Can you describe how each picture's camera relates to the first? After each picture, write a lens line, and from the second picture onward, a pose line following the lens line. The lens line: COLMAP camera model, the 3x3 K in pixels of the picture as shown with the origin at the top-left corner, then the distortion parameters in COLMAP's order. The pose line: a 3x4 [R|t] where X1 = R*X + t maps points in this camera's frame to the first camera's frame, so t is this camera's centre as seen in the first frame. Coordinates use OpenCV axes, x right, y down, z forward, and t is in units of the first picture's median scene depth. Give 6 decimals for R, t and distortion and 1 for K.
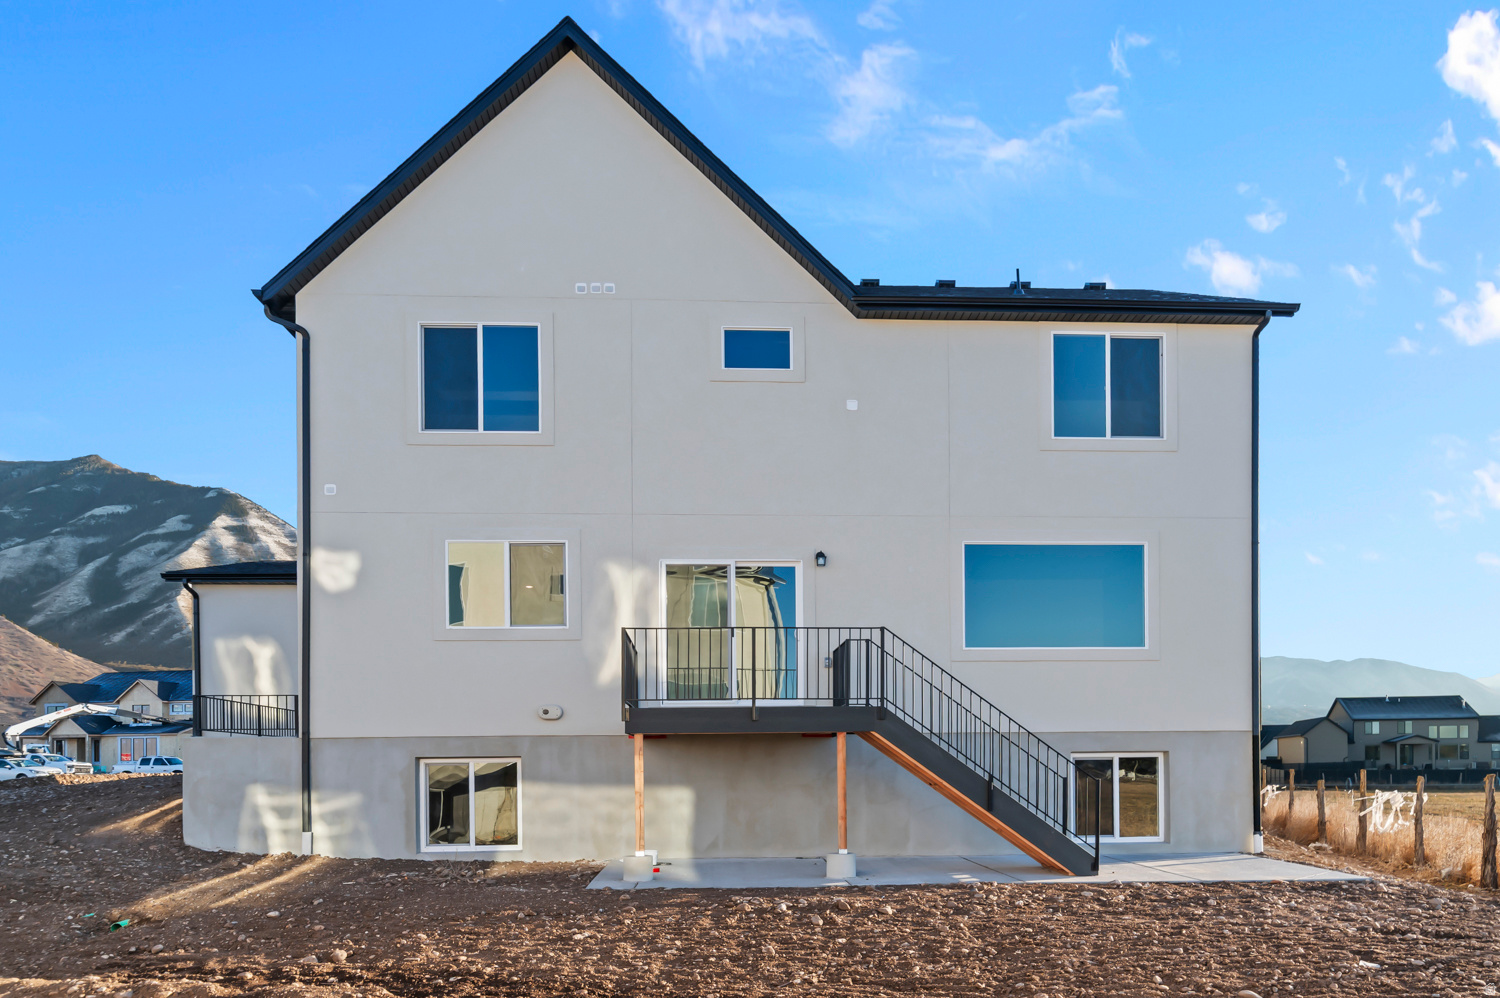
lens RADIAL K [[995.0, 0, 751.4], [0, 995.0, 502.4], [0, 0, 1]] dist [0.002826, -0.001084]
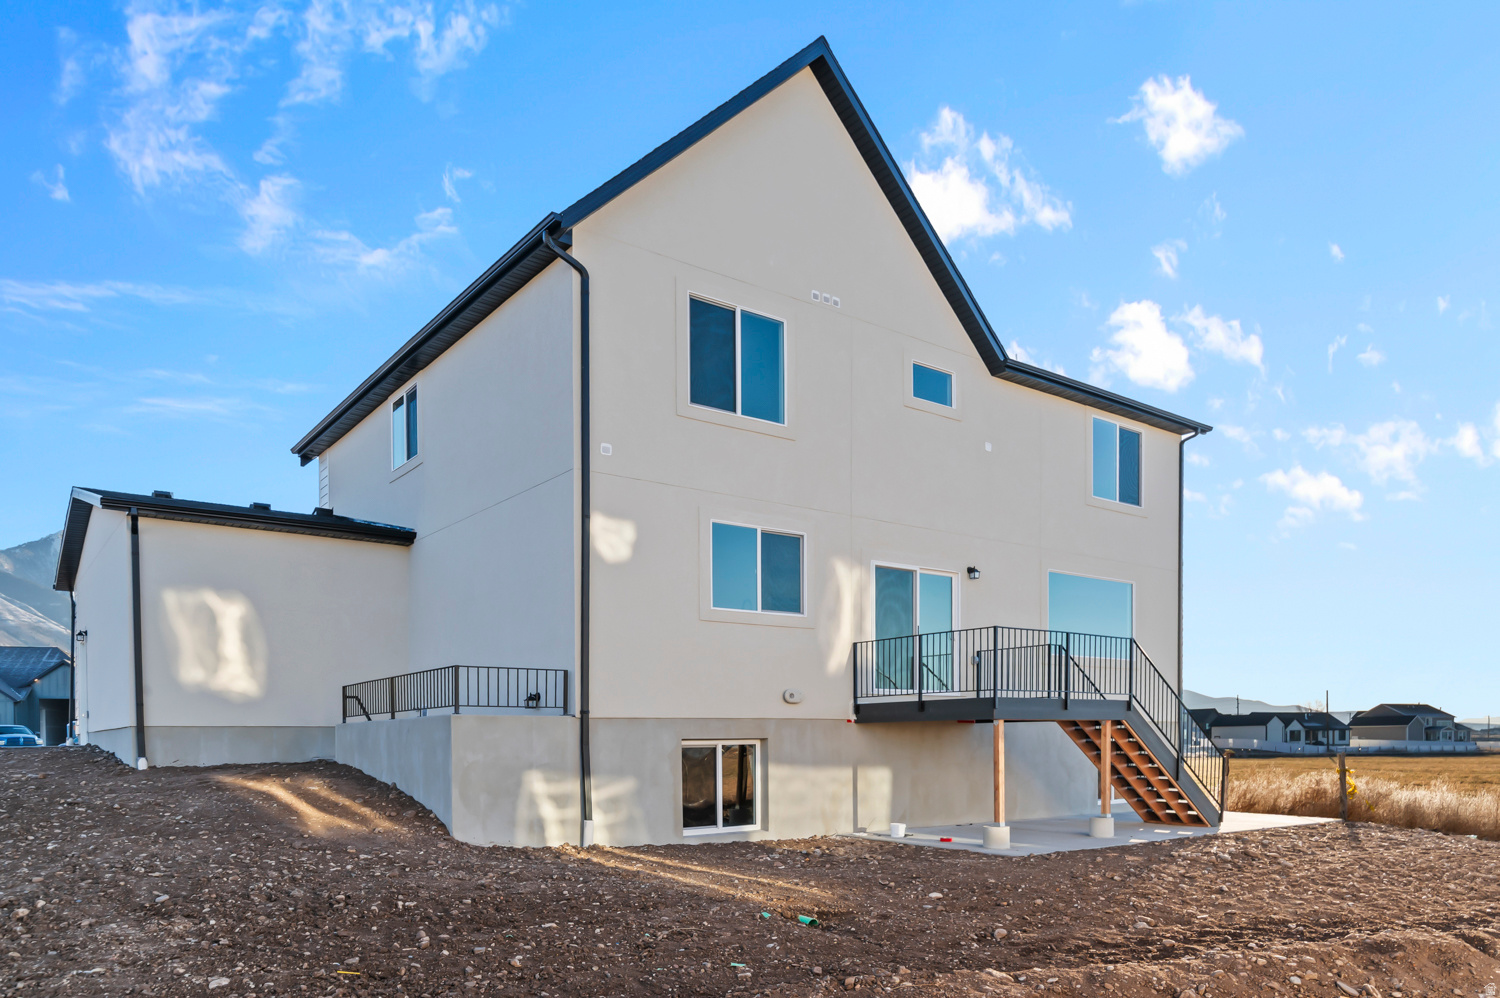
lens RADIAL K [[969.8, 0, 751.2], [0, 969.8, 501.5], [0, 0, 1]] dist [-0.009382, 0.000144]
pose [[0.838775, 0.131440, 0.528374, -0.791710], [-0.133200, 0.990473, -0.034943, 0.048604], [-0.527933, -0.041070, 0.848292, 0.168861]]
